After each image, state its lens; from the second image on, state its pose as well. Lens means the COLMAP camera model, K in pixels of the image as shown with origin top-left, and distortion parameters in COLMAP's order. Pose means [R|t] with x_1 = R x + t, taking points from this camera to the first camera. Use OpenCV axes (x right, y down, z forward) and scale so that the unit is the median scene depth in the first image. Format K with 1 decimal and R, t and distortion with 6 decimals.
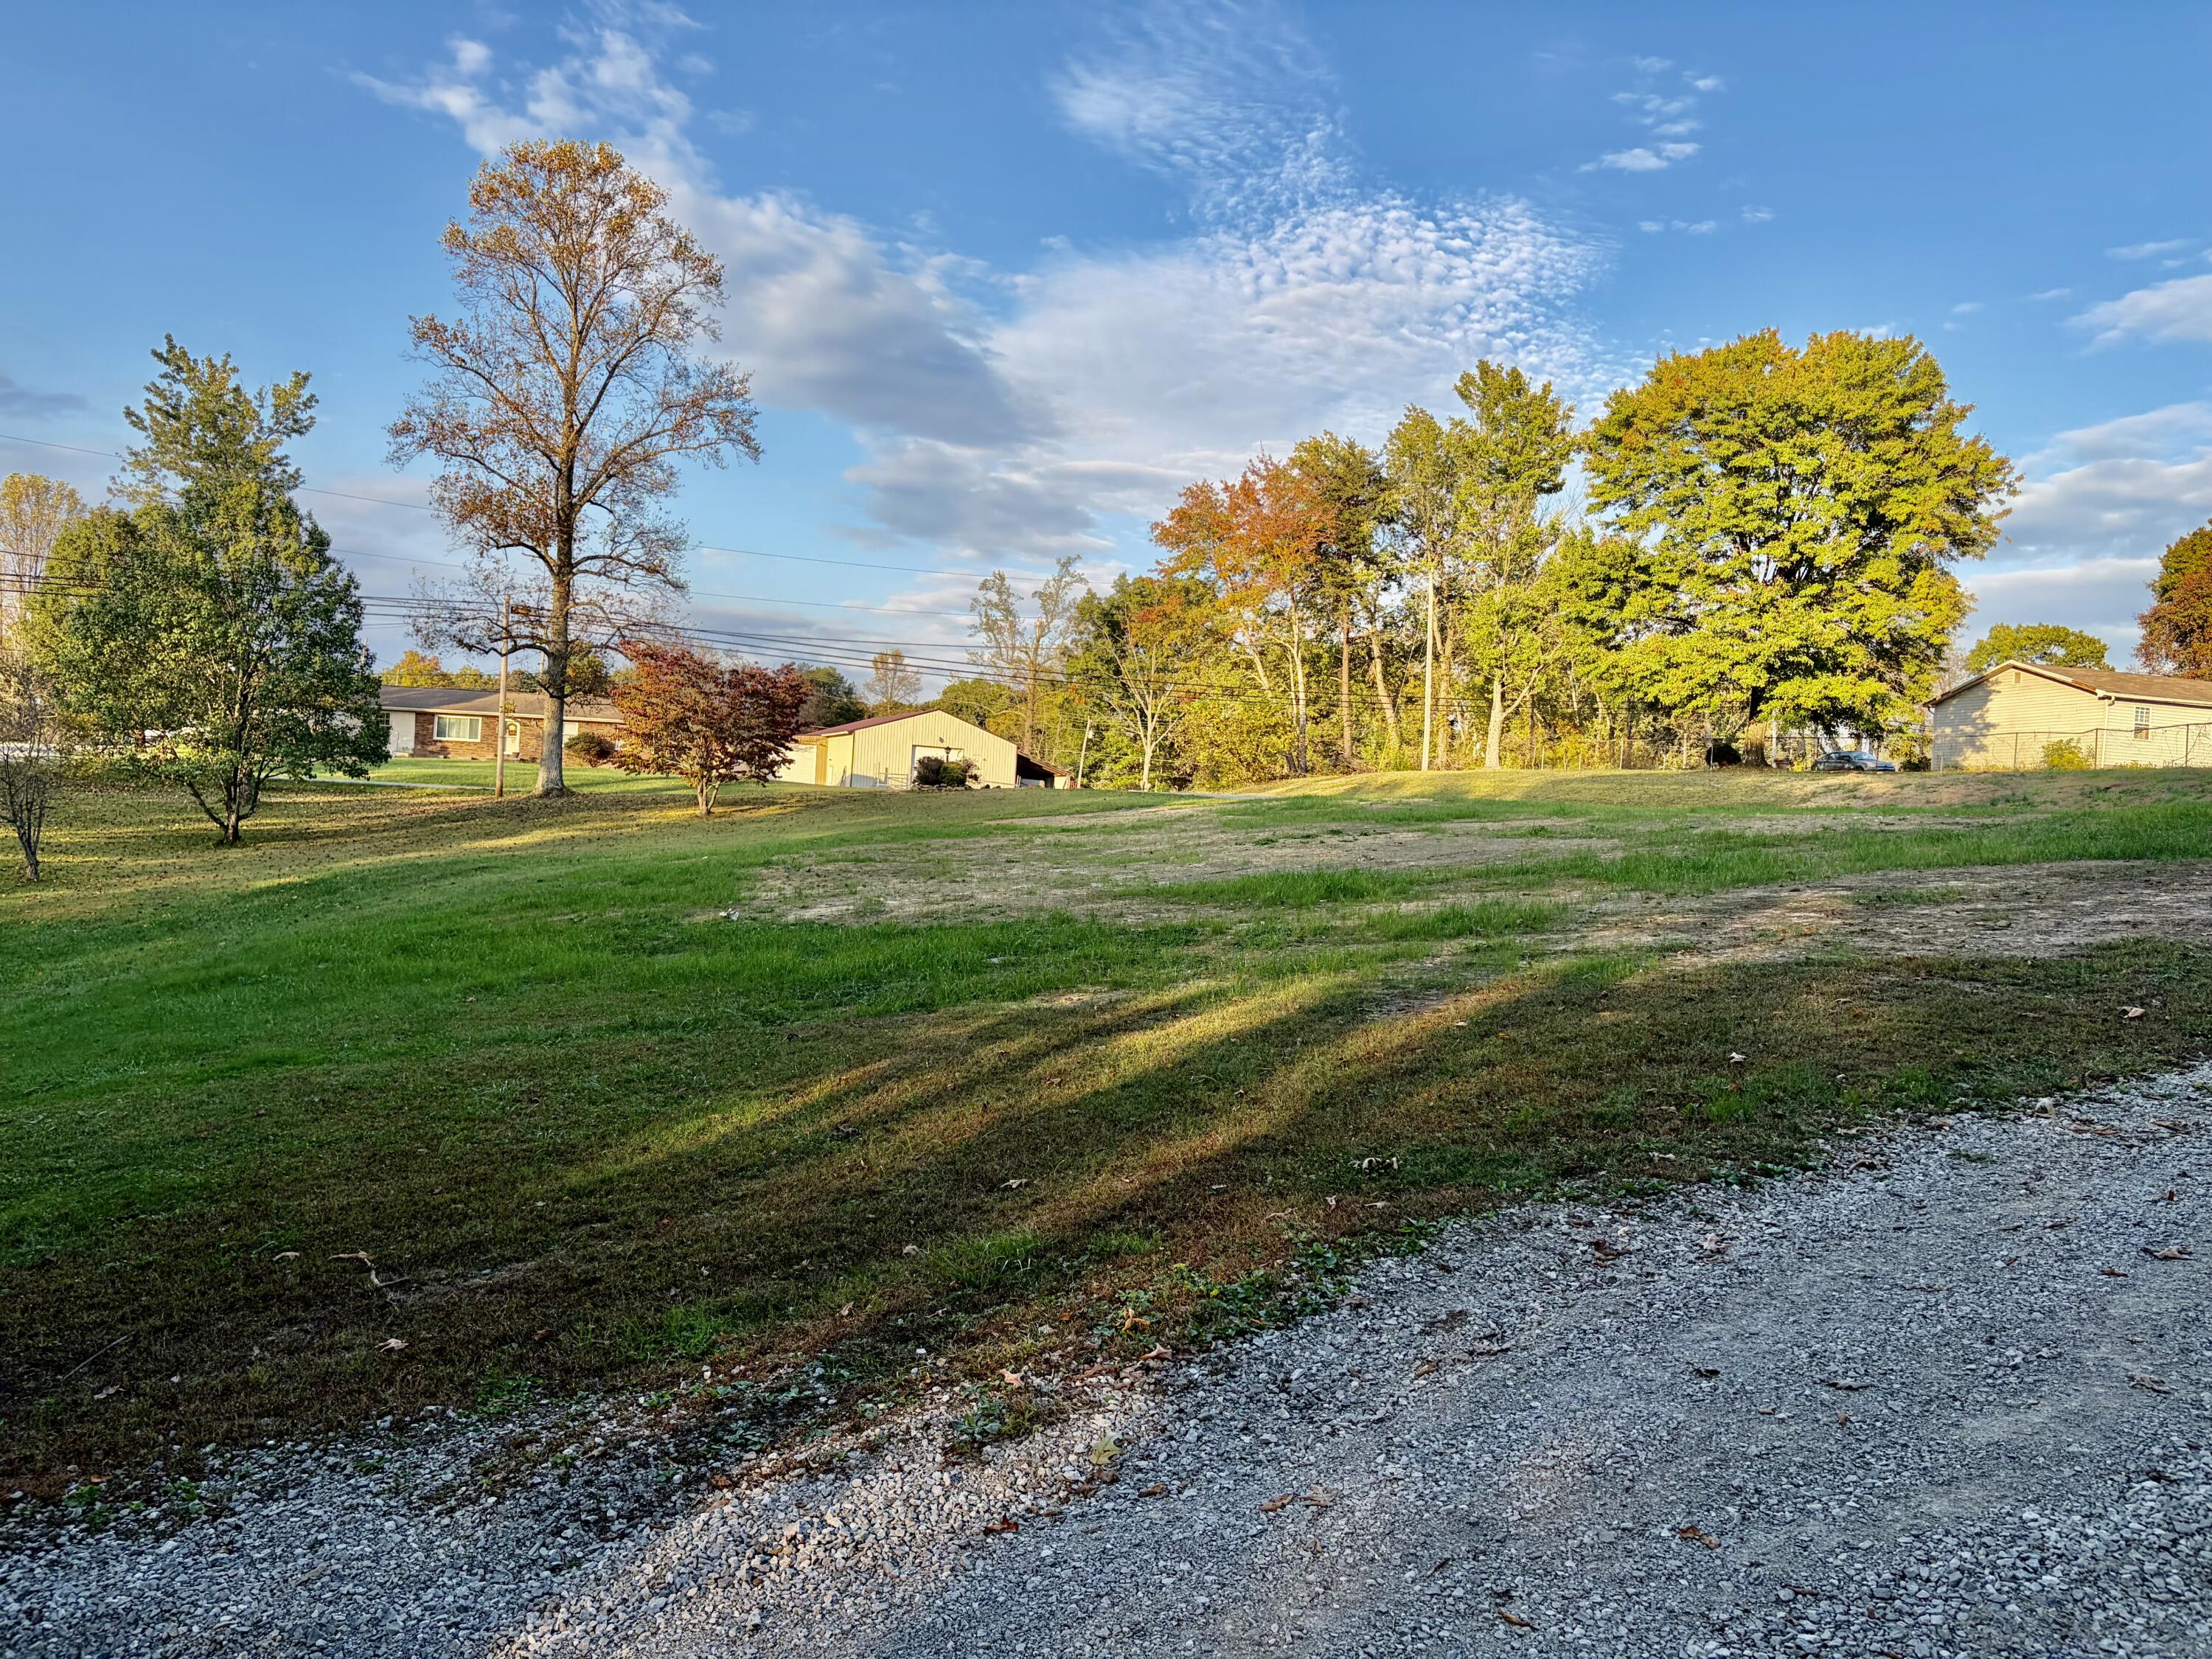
lens RADIAL K [[1660.9, 0, 1106.0], [0, 1660.9, 829.5], [0, 0, 1]] dist [0.055438, -0.064365]
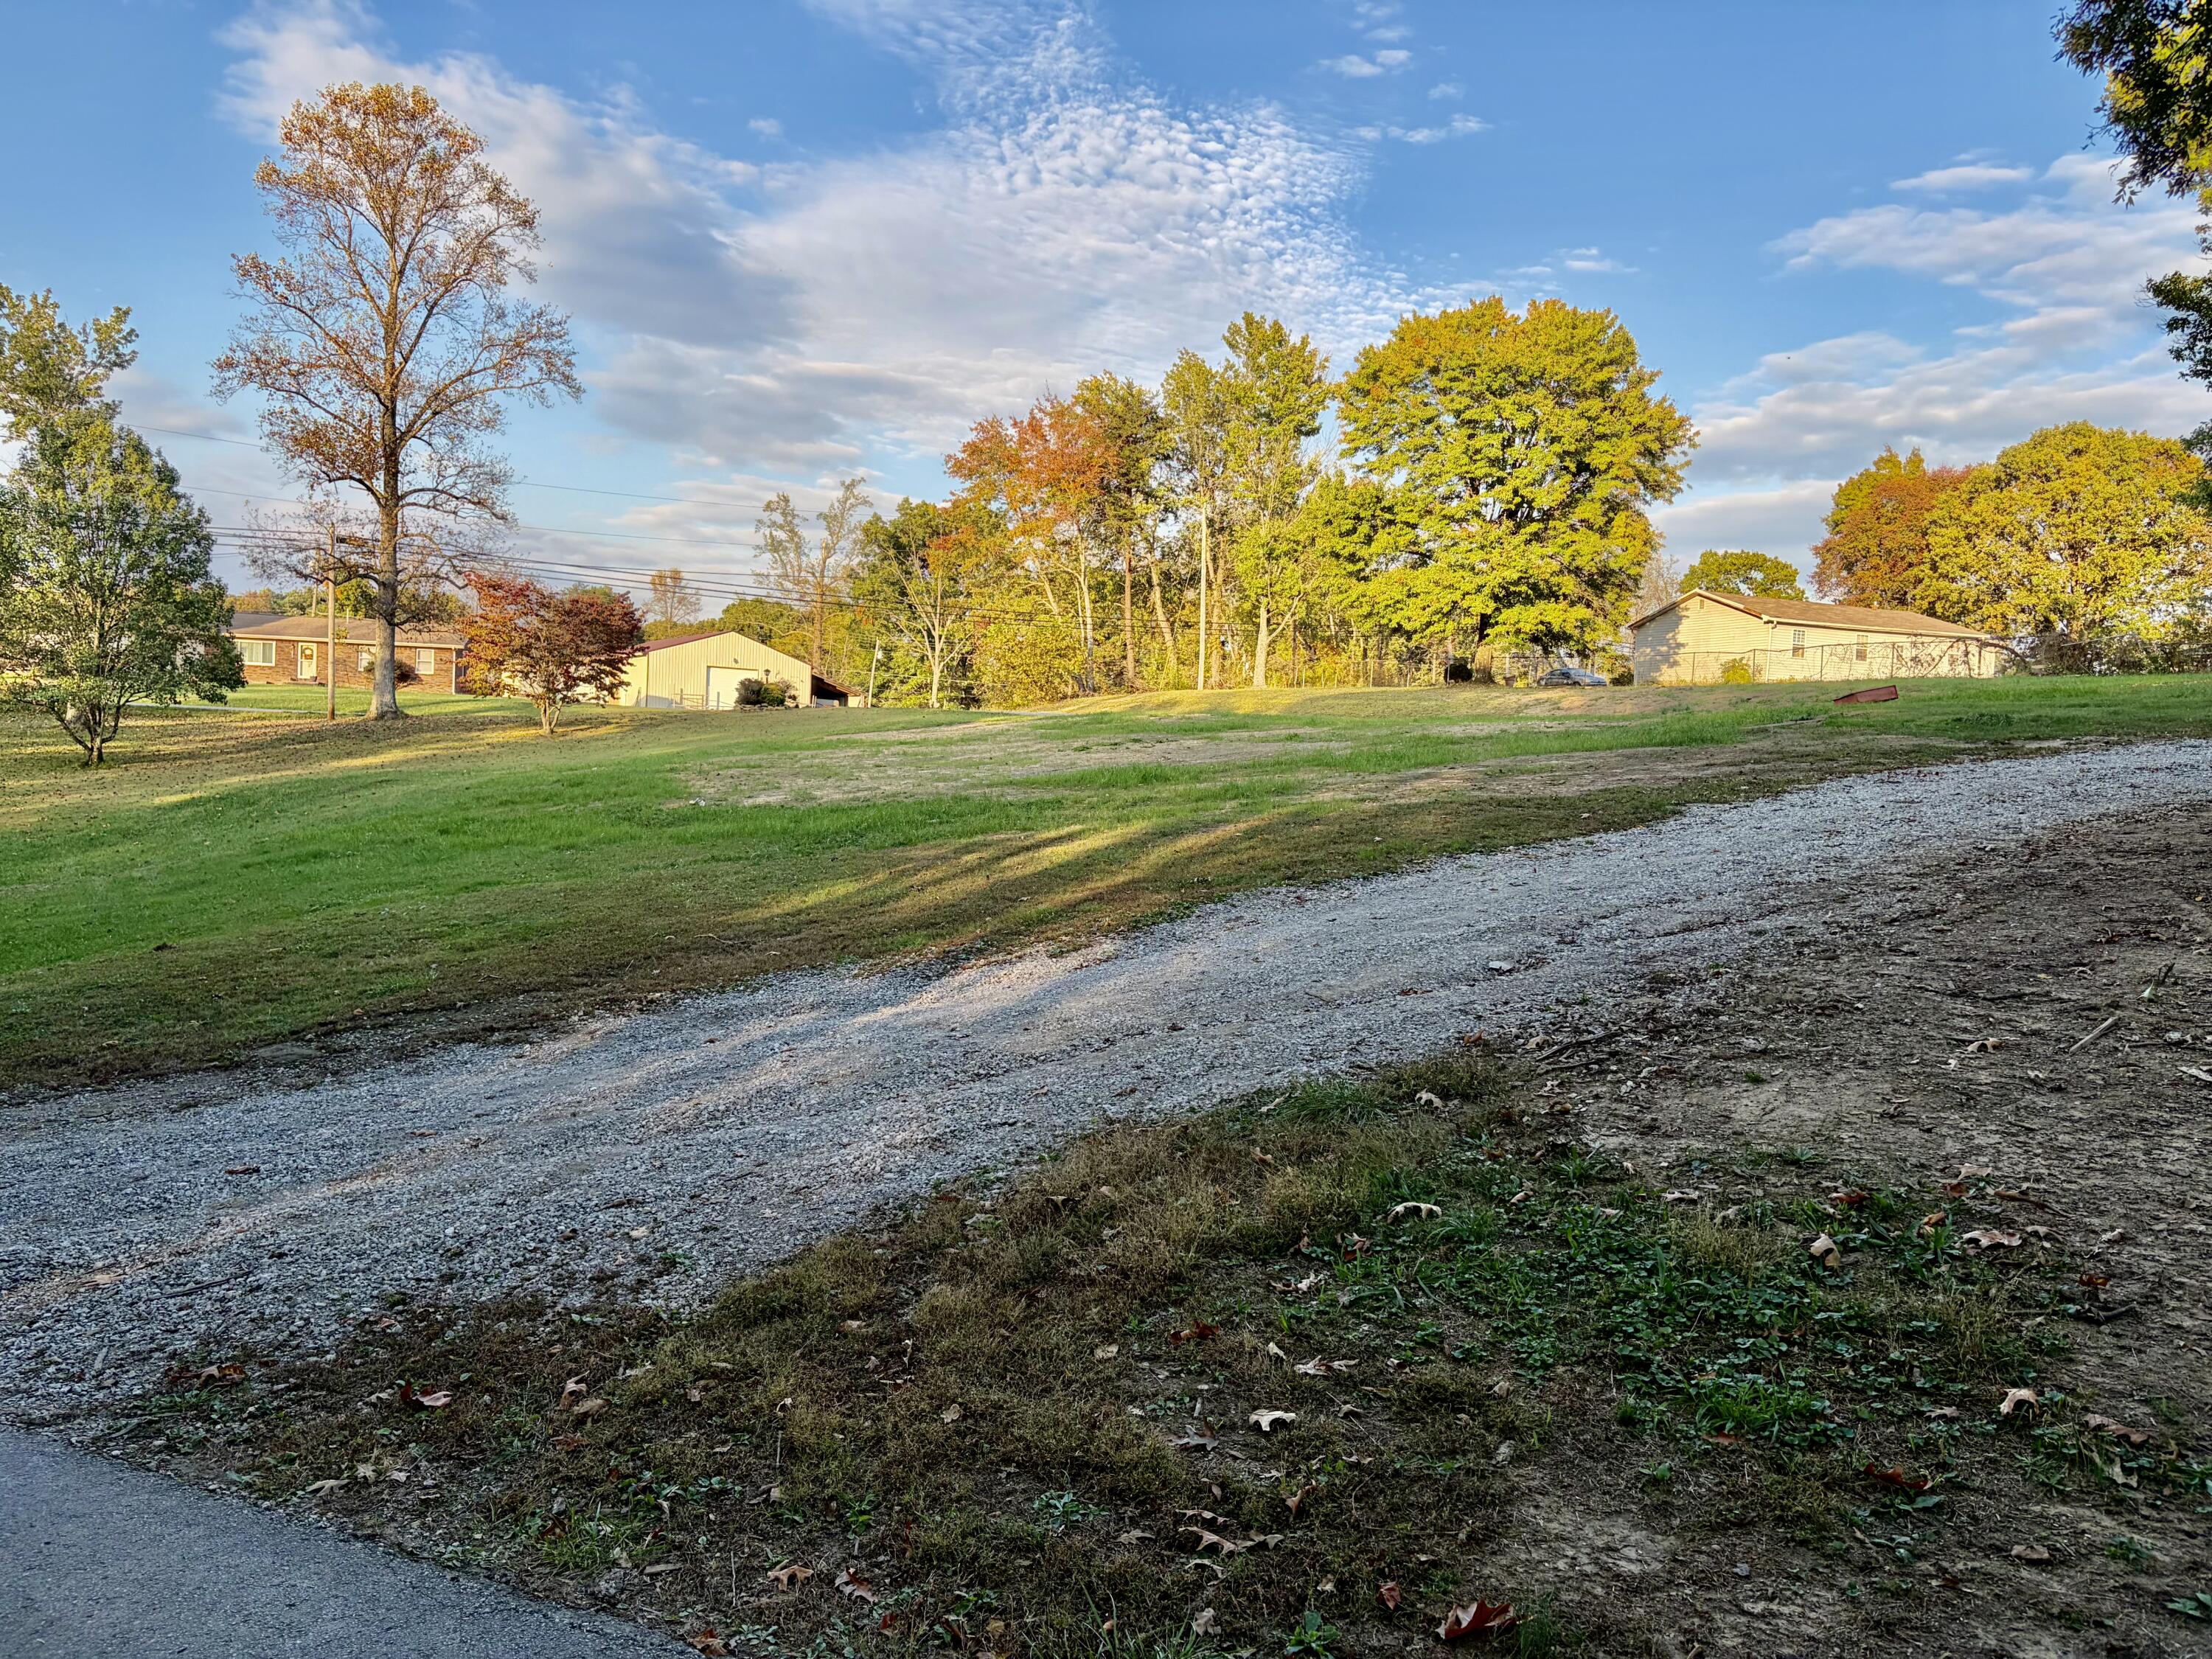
lens RADIAL K [[1660.9, 0, 1106.0], [0, 1660.9, 829.5], [0, 0, 1]] dist [0.055438, -0.064365]
pose [[0.990879, -0.018386, 0.133495, -0.022500], [0.011844, 0.998697, 0.049632, 0.002682], [-0.134234, -0.047598, 0.989806, -0.101370]]
